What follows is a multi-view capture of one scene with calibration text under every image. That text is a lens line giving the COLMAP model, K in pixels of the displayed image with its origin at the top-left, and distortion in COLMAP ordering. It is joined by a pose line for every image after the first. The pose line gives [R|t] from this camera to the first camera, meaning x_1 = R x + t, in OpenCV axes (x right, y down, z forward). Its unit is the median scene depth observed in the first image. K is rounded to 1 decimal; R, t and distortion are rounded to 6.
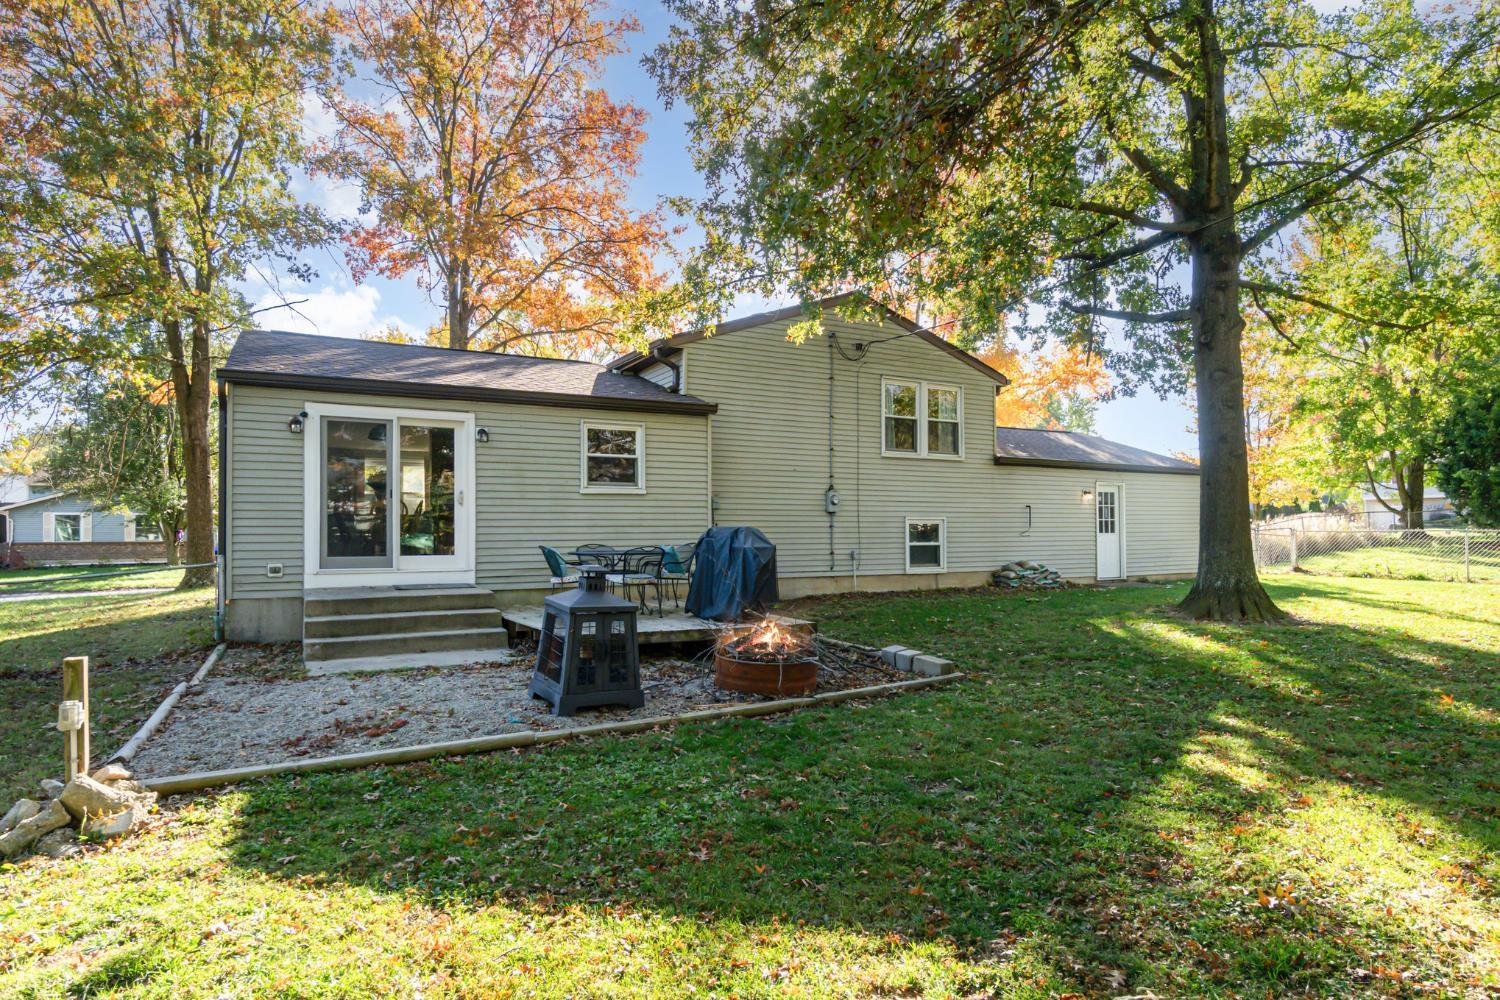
lens RADIAL K [[837.1, 0, 747.1], [0, 837.1, 526.0], [0, 0, 1]] dist [0.001368, 0.000111]
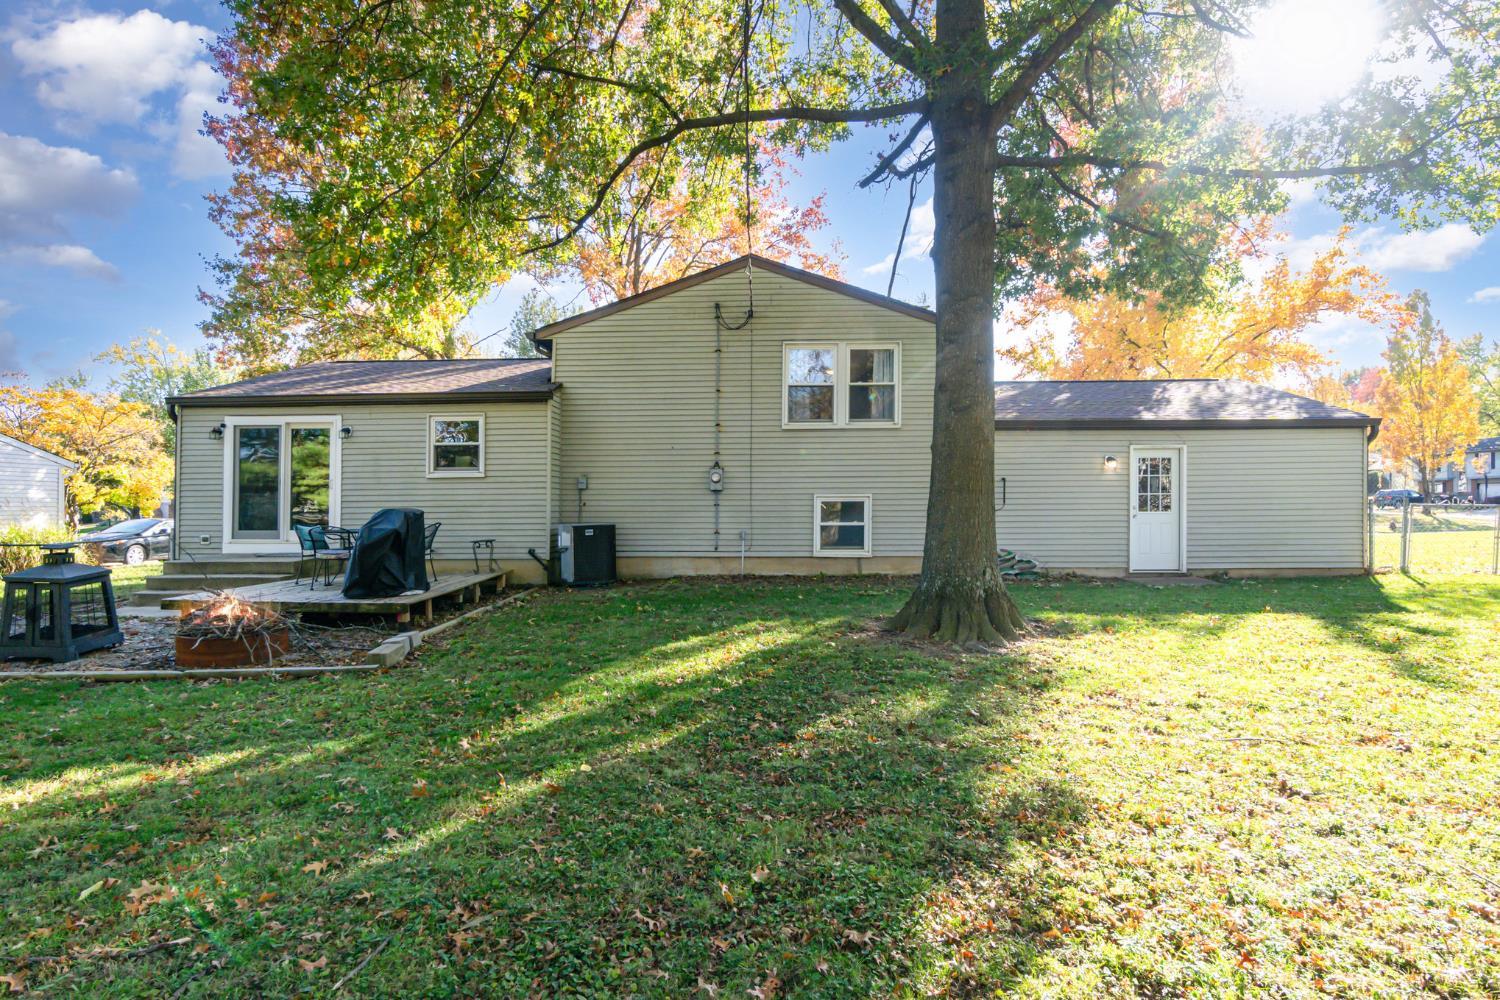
lens RADIAL K [[806.7, 0, 750.0], [0, 806.7, 500.0], [0, 0, 1]] dist [0.000117, -0.000033]
pose [[0.854945, -0.004036, -0.518703, 0.591152], [0.005977, 0.999980, 0.002071, -0.006462], [0.518684, -0.004871, 0.854952, 0.217001]]
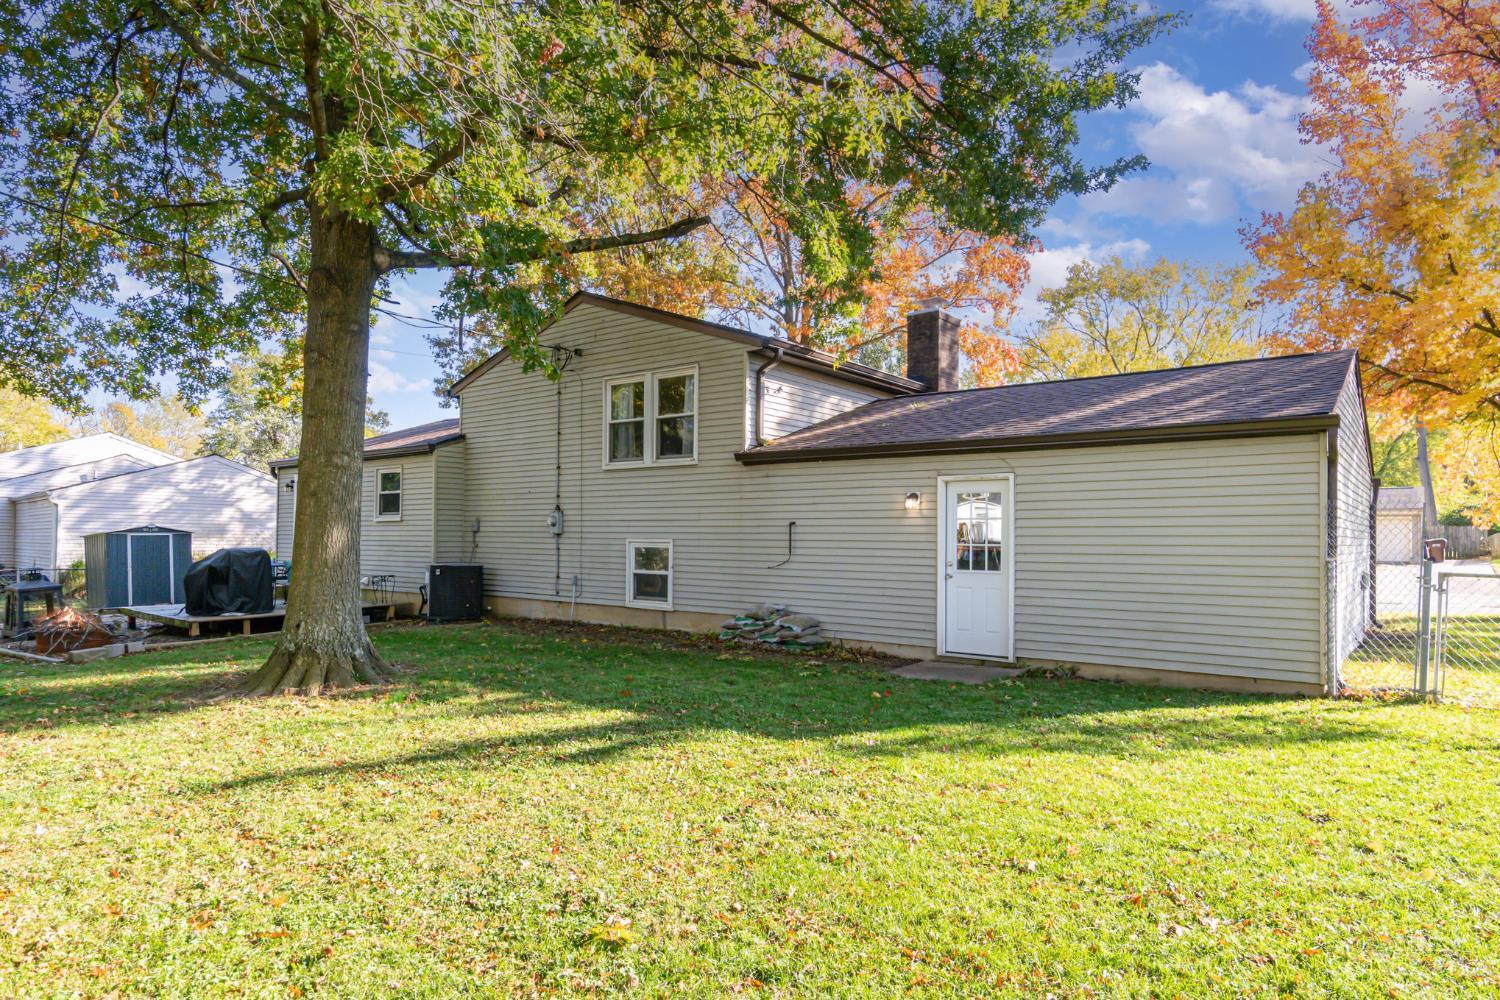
lens RADIAL K [[842.7, 0, 749.1], [0, 842.7, 516.7], [0, 0, 1]] dist [-0.001784, -0.000131]
pose [[0.406987, -0.017527, -0.913266, 1.023310], [-0.004969, 0.999759, -0.021401, -0.015643], [0.913420, 0.013248, 0.406802, 0.778446]]
